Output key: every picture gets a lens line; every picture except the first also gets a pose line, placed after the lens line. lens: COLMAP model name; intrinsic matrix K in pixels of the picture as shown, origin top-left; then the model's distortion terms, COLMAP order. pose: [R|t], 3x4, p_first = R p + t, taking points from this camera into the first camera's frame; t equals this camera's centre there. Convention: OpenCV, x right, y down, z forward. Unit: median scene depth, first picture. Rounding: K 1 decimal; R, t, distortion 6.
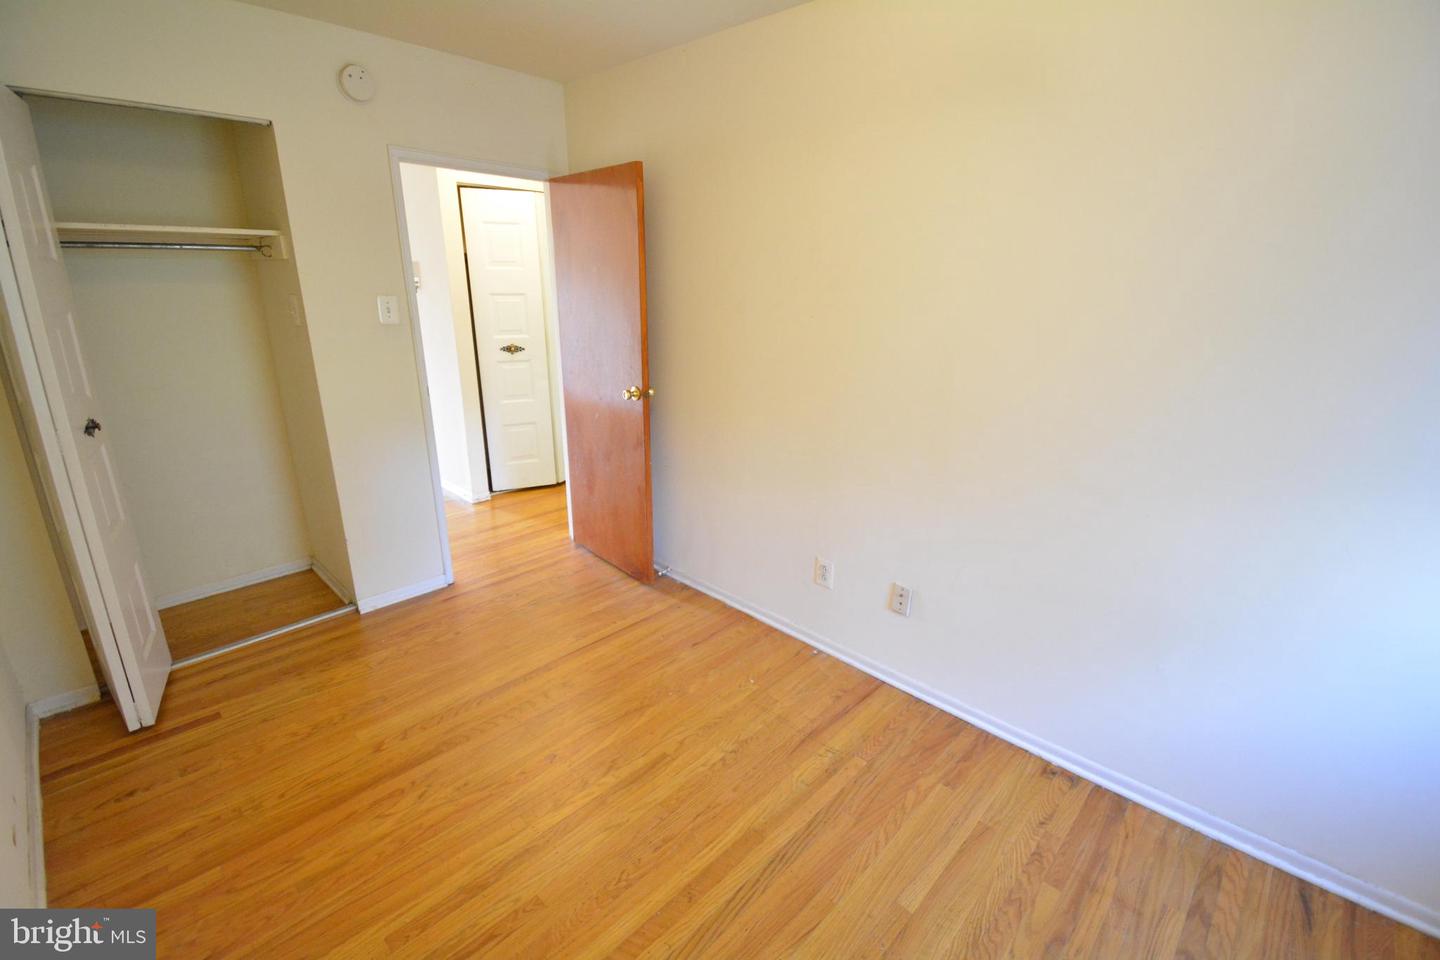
lens RADIAL K [[635.2, 0, 719.8], [0, 635.2, 469.1], [0, 0, 1]] dist [0.016410, -0.023728]
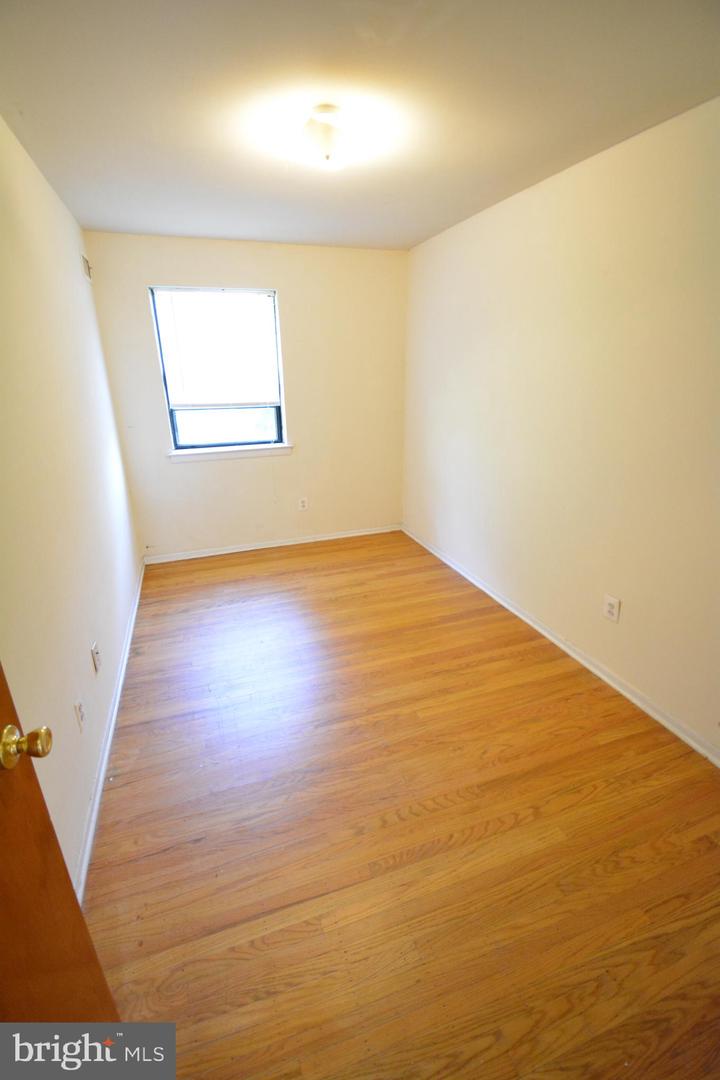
lens RADIAL K [[476.4, 0, 357.2], [0, 476.4, 535.7], [0, 0, 1]] dist [0.016410, -0.023728]
pose [[-0.887576, -0.155540, 0.433608, -0.590808], [0.135634, 0.811310, 0.568664, -0.498225], [-0.440241, 0.563545, -0.699003, 1.564223]]
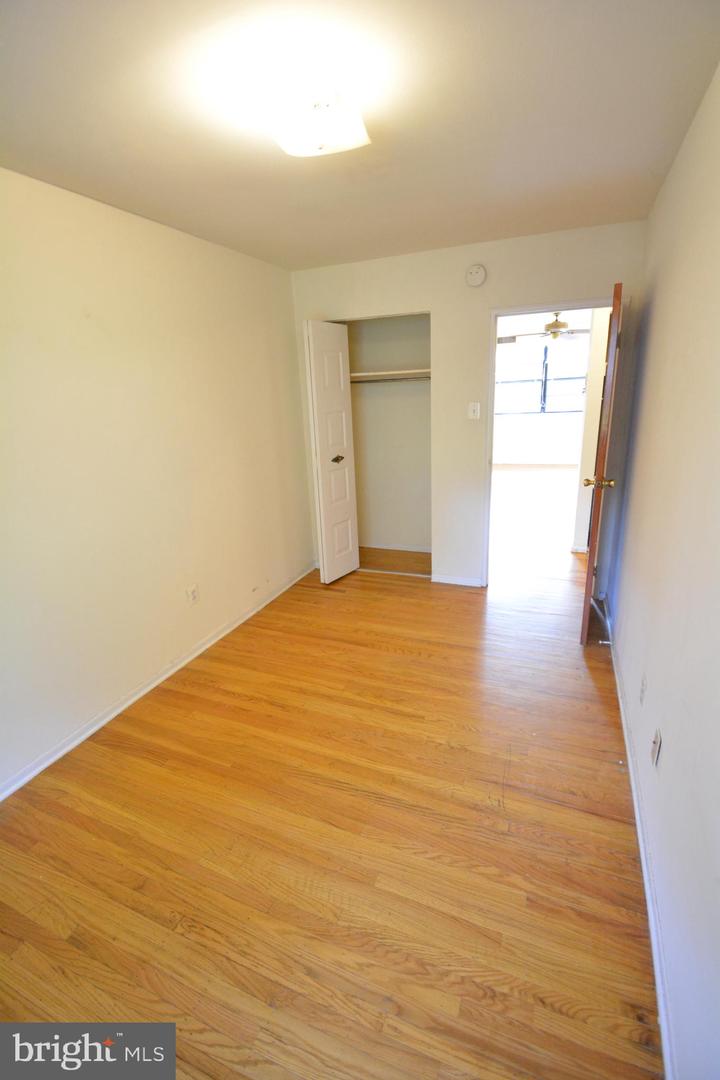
lens RADIAL K [[476.4, 0, 357.2], [0, 476.4, 535.7], [0, 0, 1]] dist [0.016410, -0.023728]
pose [[0.354086, 0.244346, -0.902728, 0.815705], [-0.220232, 0.959905, 0.173438, -0.123530], [0.908912, 0.137398, 0.393702, 0.395960]]
